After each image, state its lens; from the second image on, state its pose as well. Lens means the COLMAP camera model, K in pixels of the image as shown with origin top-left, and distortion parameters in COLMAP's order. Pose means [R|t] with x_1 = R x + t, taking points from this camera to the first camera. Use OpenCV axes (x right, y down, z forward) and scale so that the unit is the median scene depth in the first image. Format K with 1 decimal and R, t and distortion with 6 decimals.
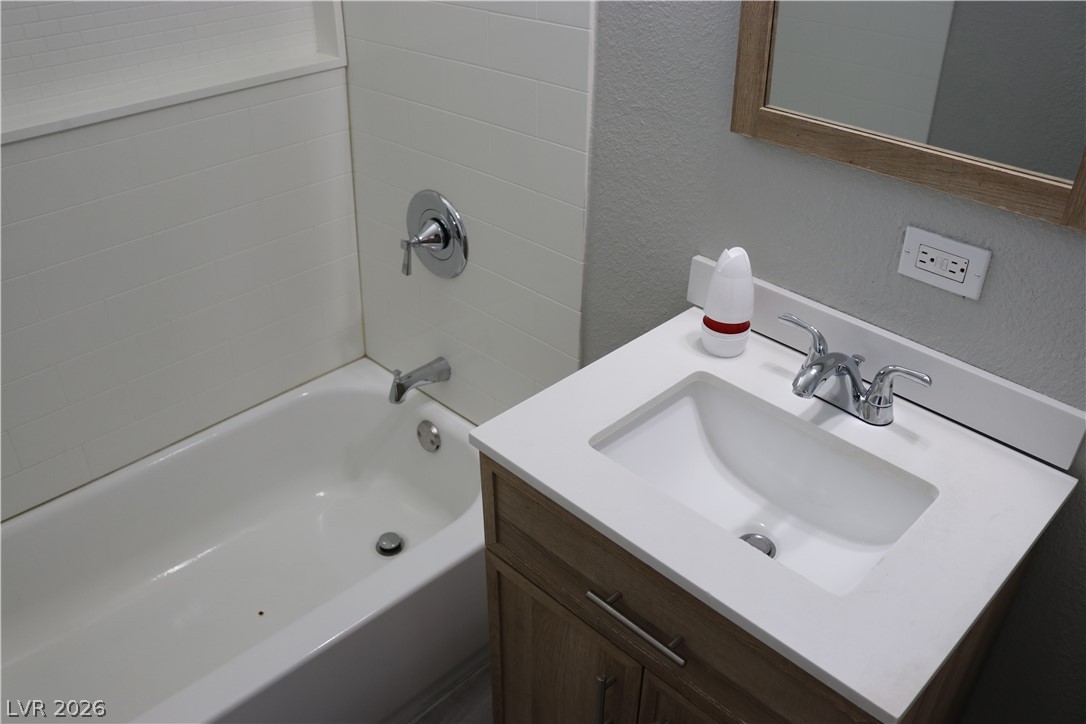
lens RADIAL K [[888.3, 0, 543.0], [0, 888.3, 362.0], [0, 0, 1]] dist [-0.144025, 0.117385]
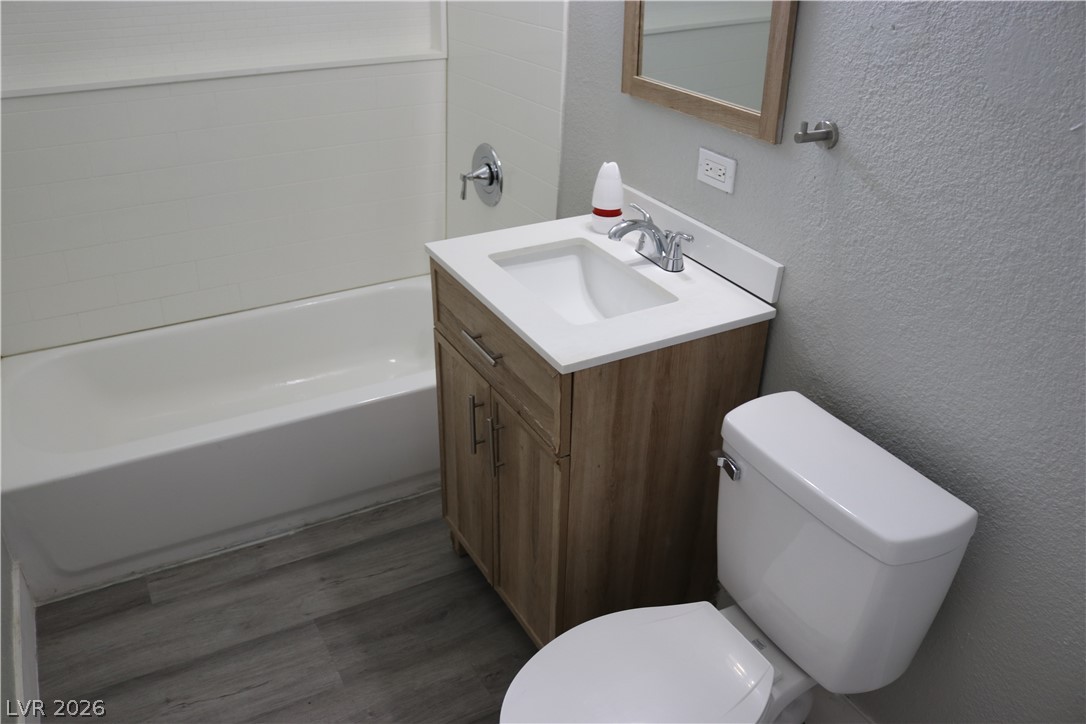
lens RADIAL K [[888.3, 0, 543.0], [0, 888.3, 362.0], [0, 0, 1]] dist [-0.144025, 0.117385]
pose [[0.962200, 0.142800, -0.231902, 0.537720], [-0.158844, 0.985936, -0.051951, 0.339780], [0.221222, 0.086824, 0.971351, -0.562672]]
